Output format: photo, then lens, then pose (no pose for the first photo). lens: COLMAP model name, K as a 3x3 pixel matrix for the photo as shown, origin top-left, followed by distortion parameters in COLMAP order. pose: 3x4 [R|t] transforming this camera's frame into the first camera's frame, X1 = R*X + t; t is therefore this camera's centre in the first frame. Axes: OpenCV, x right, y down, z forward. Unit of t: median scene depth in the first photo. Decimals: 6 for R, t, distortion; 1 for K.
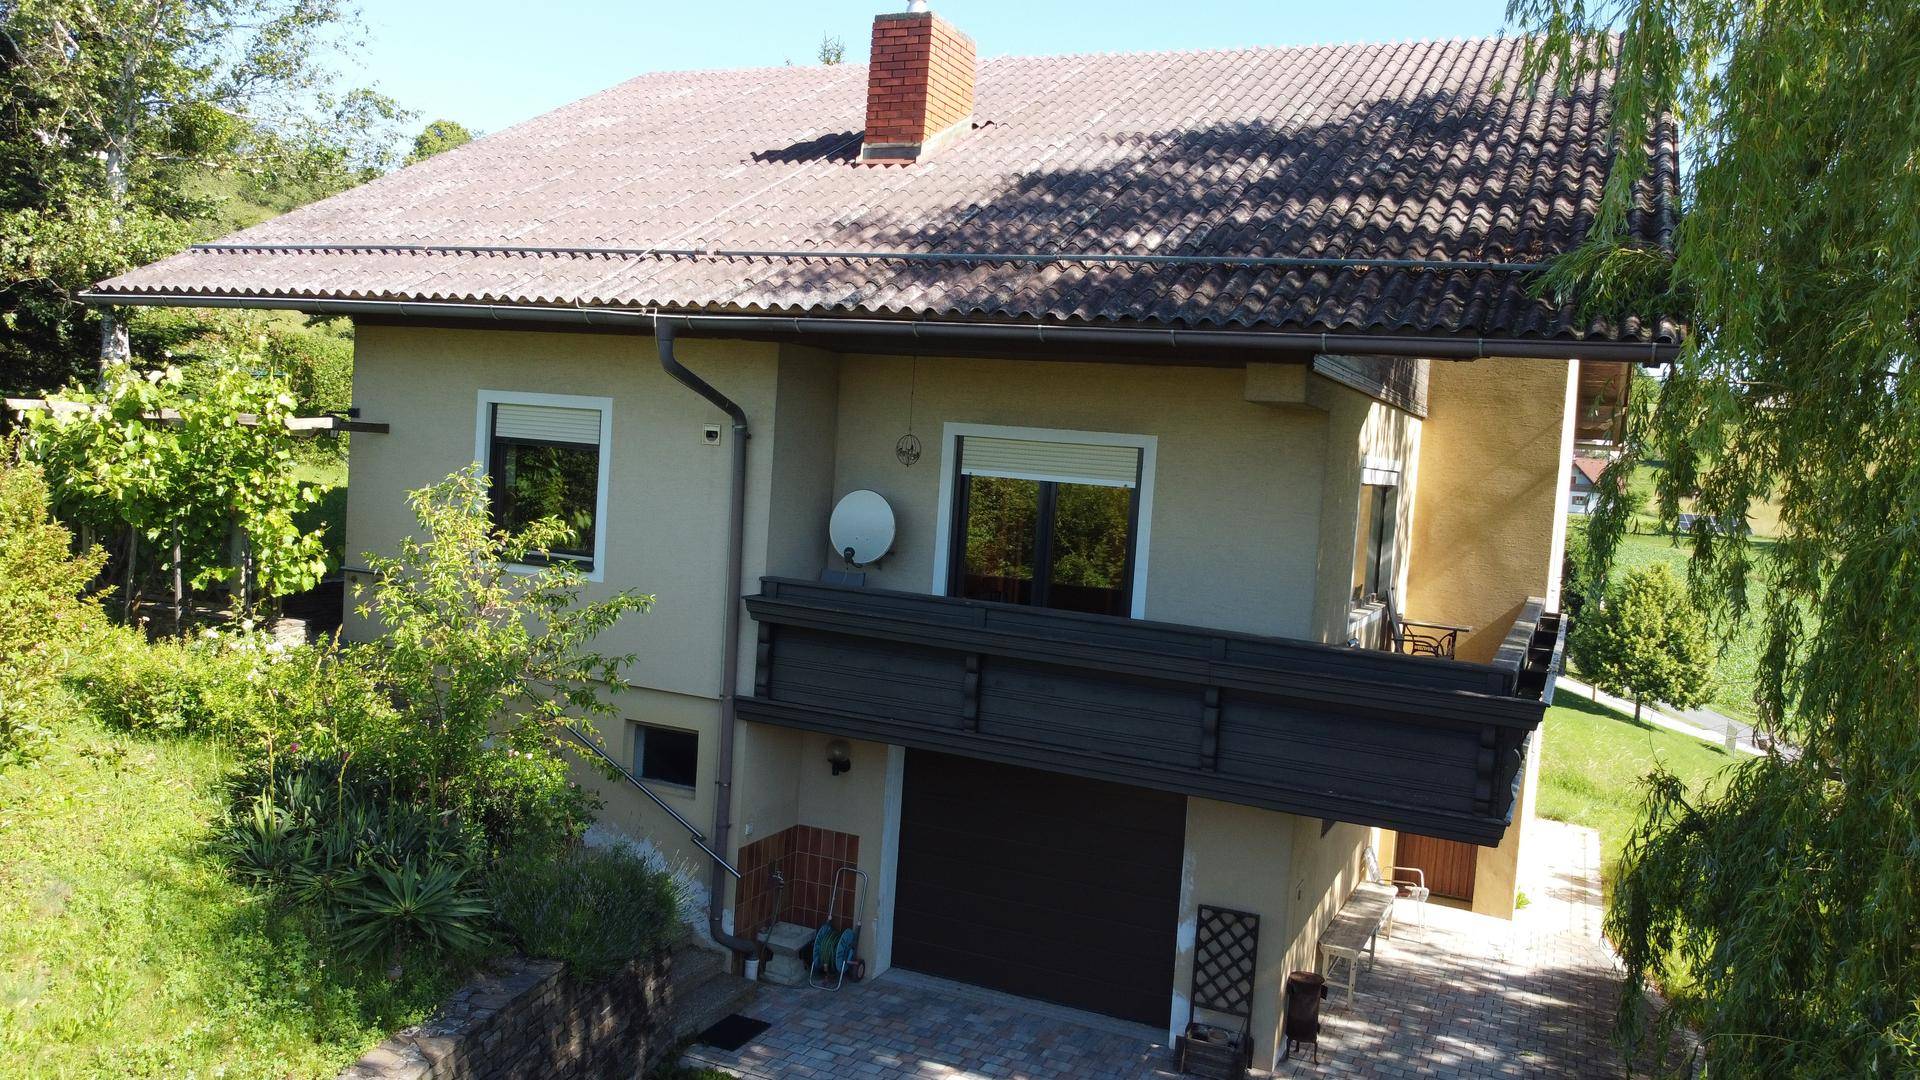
lens RADIAL K [[1458.3, 0, 960.0], [0, 1458.3, 540.0], [0, 0, 1]] dist [0.002747, -0.007616]
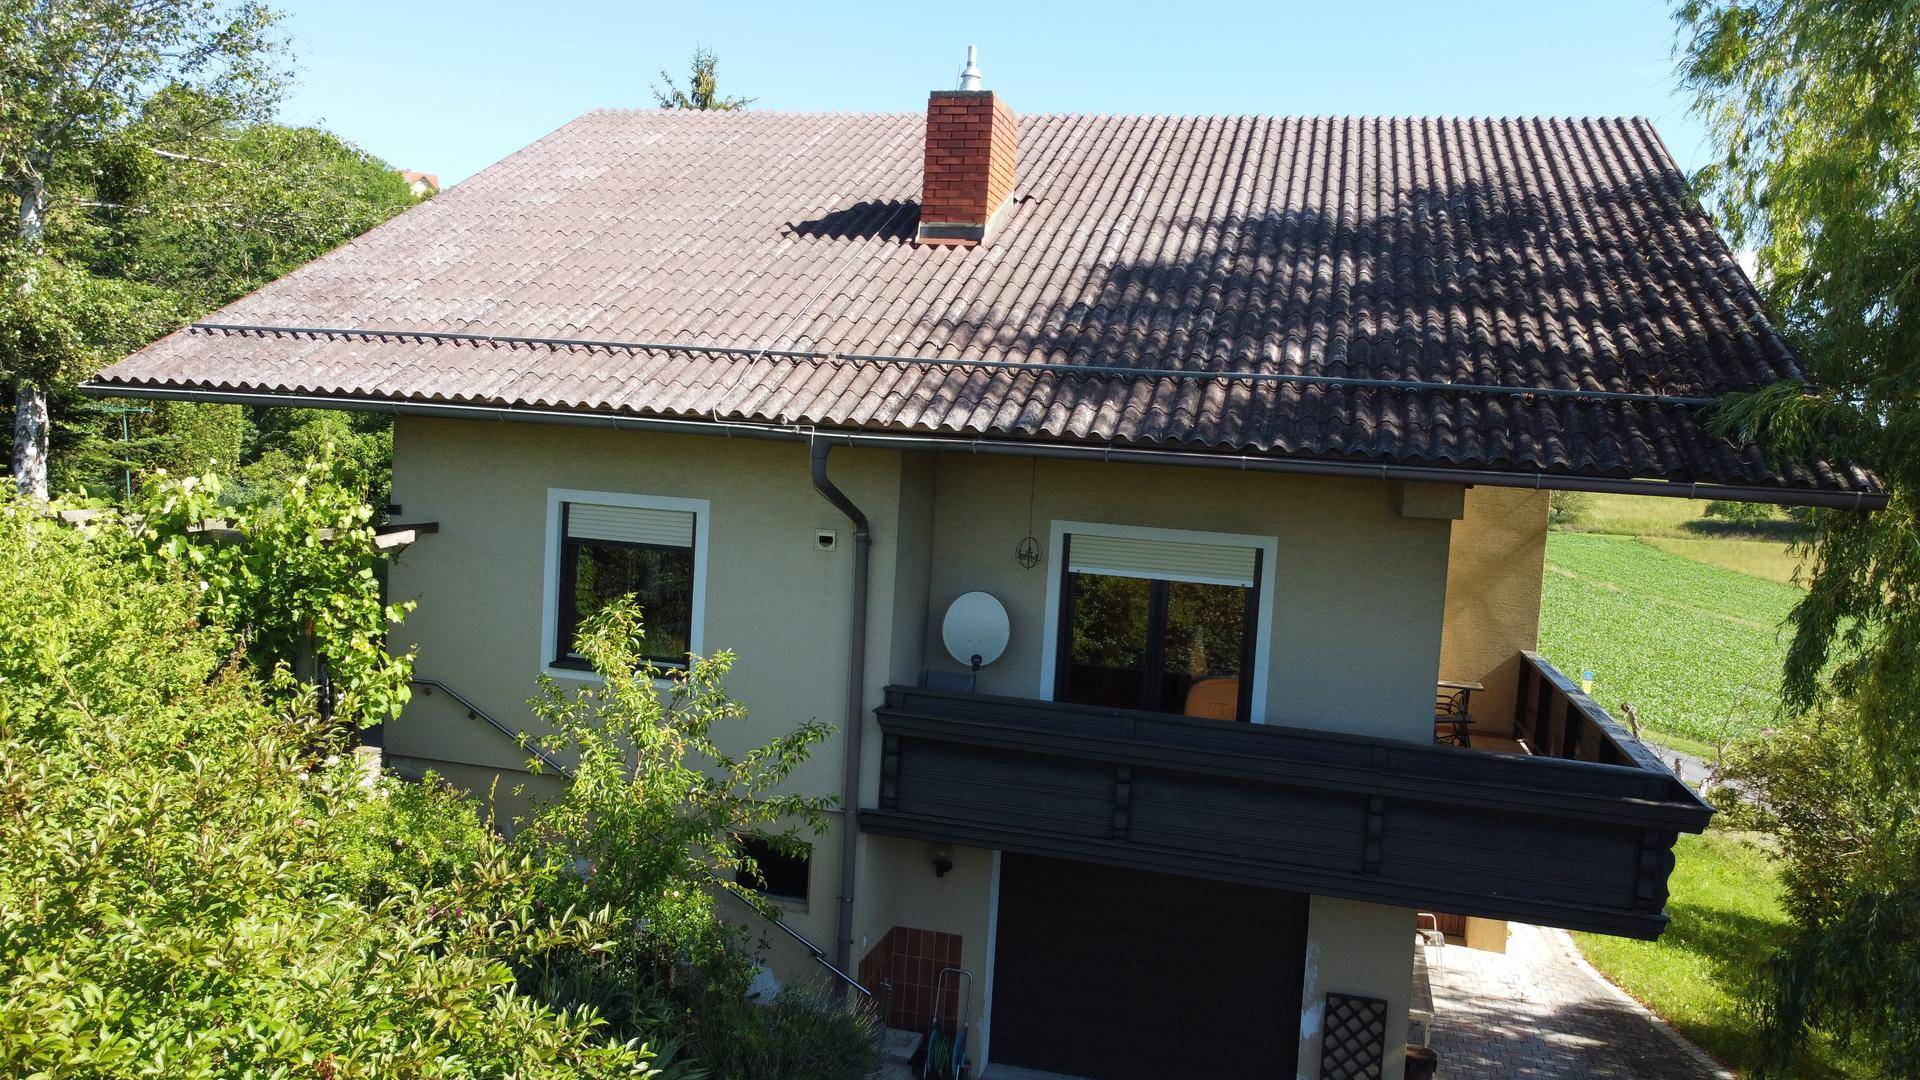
lens RADIAL K [[1458.3, 0, 960.0], [0, 1458.3, 540.0], [0, 0, 1]] dist [0.002747, -0.007616]
pose [[0.986071, -0.020760, 0.165022, -0.242523], [0.018098, 0.999681, 0.017619, -0.088056], [-0.165335, -0.014387, 0.986133, 0.029887]]
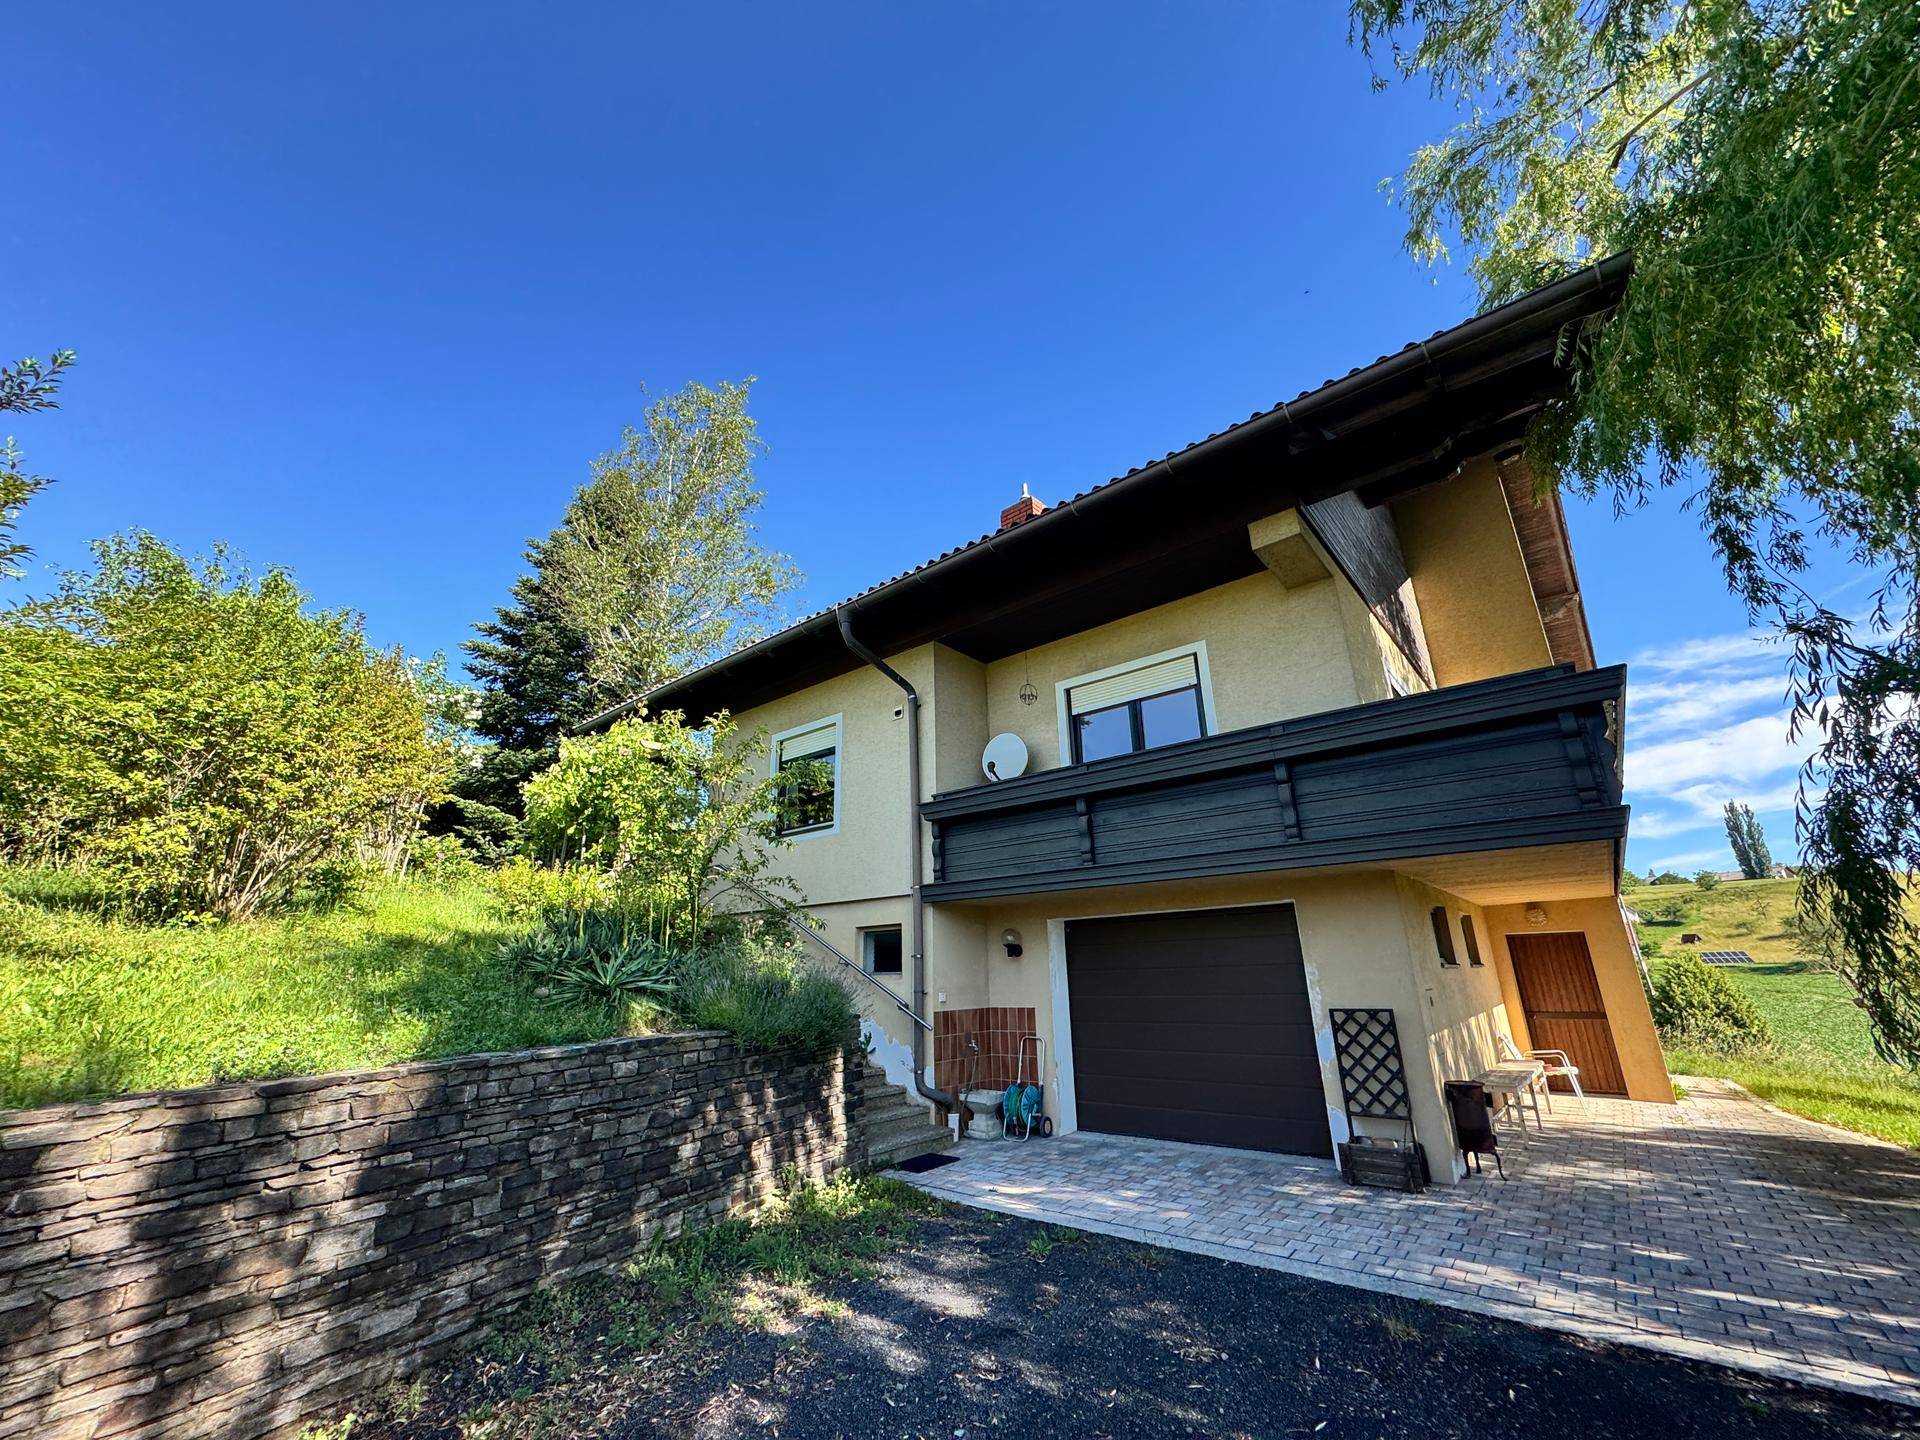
lens RADIAL K [[767.3, 0, 959.7], [0, 767.3, 715.4], [0, 0, 1]] dist [-0.001970, -0.000414]
pose [[0.958303, -0.173745, -0.226868, 0.065209], [0.072052, 0.915187, -0.396536, 0.244013], [0.276523, 0.363656, 0.889545, 0.327357]]
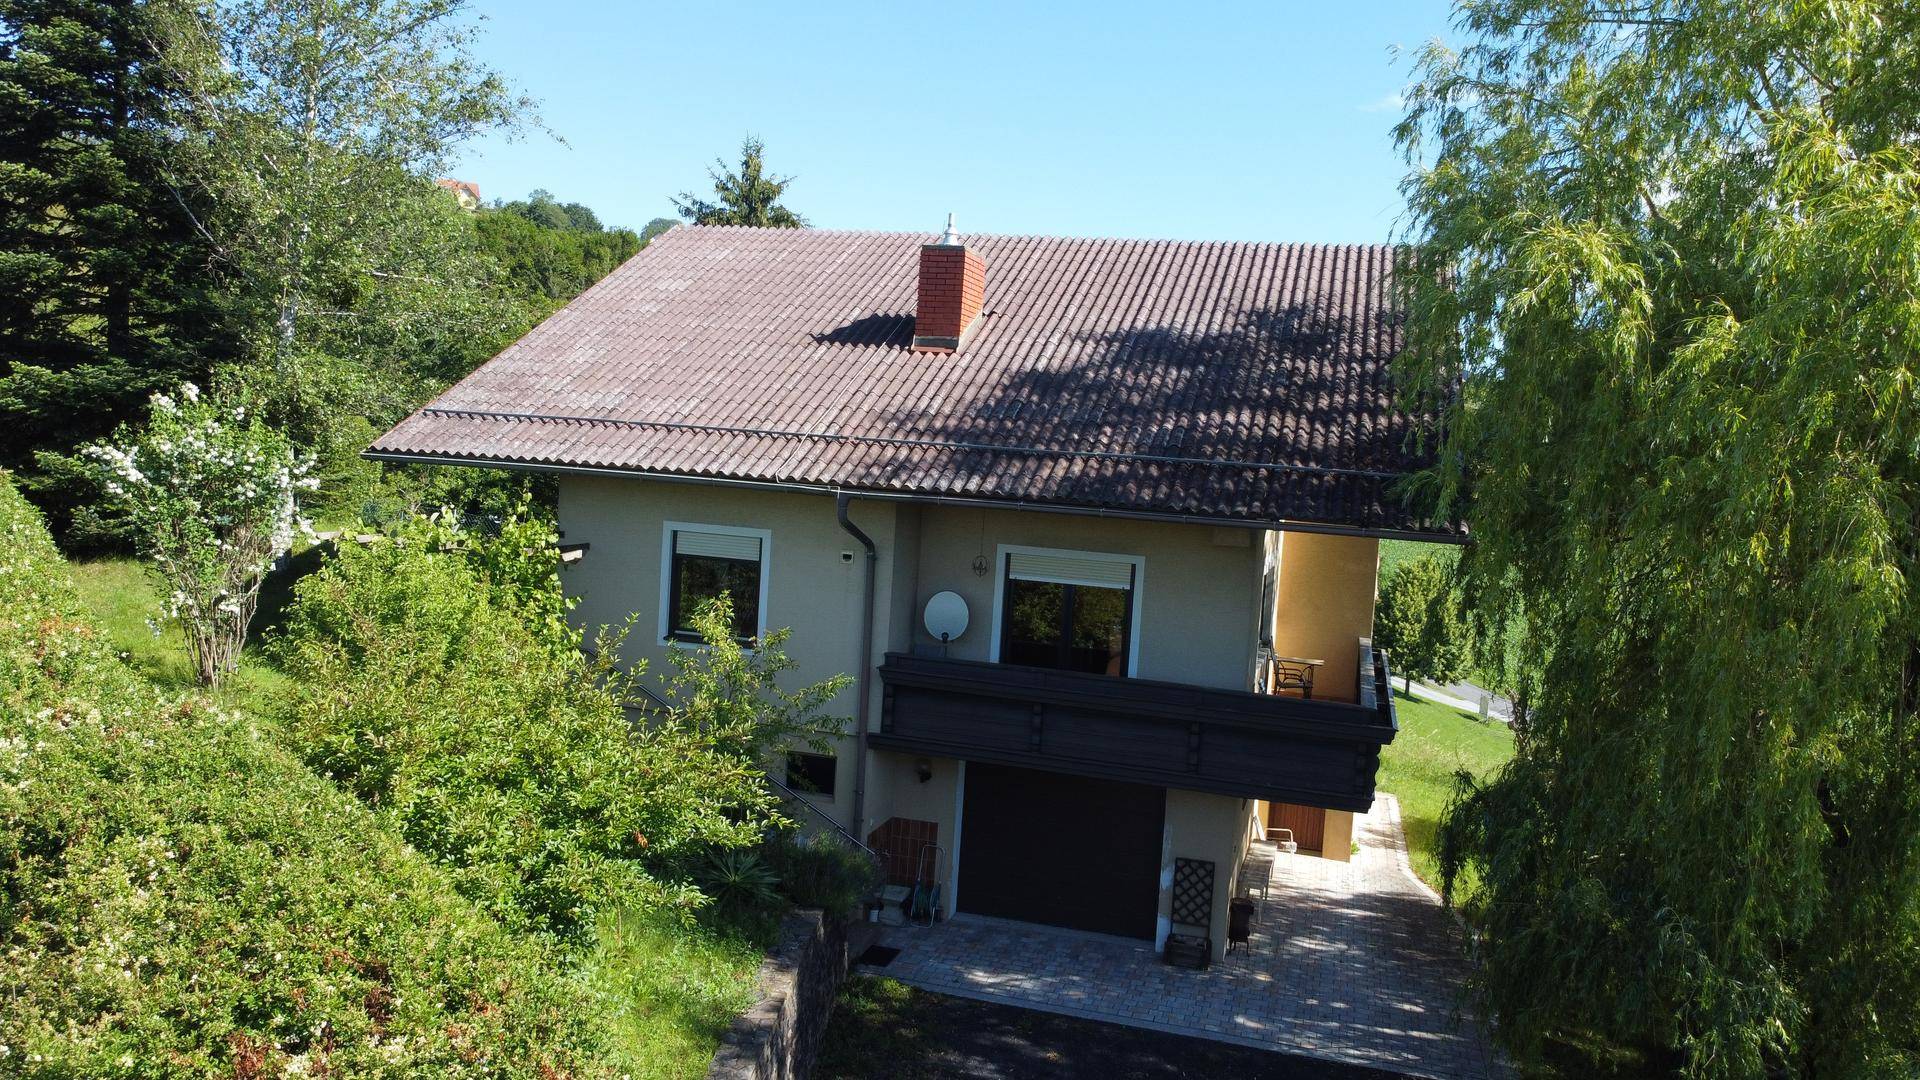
lens RADIAL K [[1458.3, 0, 960.0], [0, 1458.3, 540.0], [0, 0, 1]] dist [0.002747, -0.007616]
pose [[0.989409, -0.015395, 0.144336, -0.270501], [0.013384, 0.999800, 0.014888, -0.110235], [-0.144536, -0.012799, 0.989417, -0.480619]]
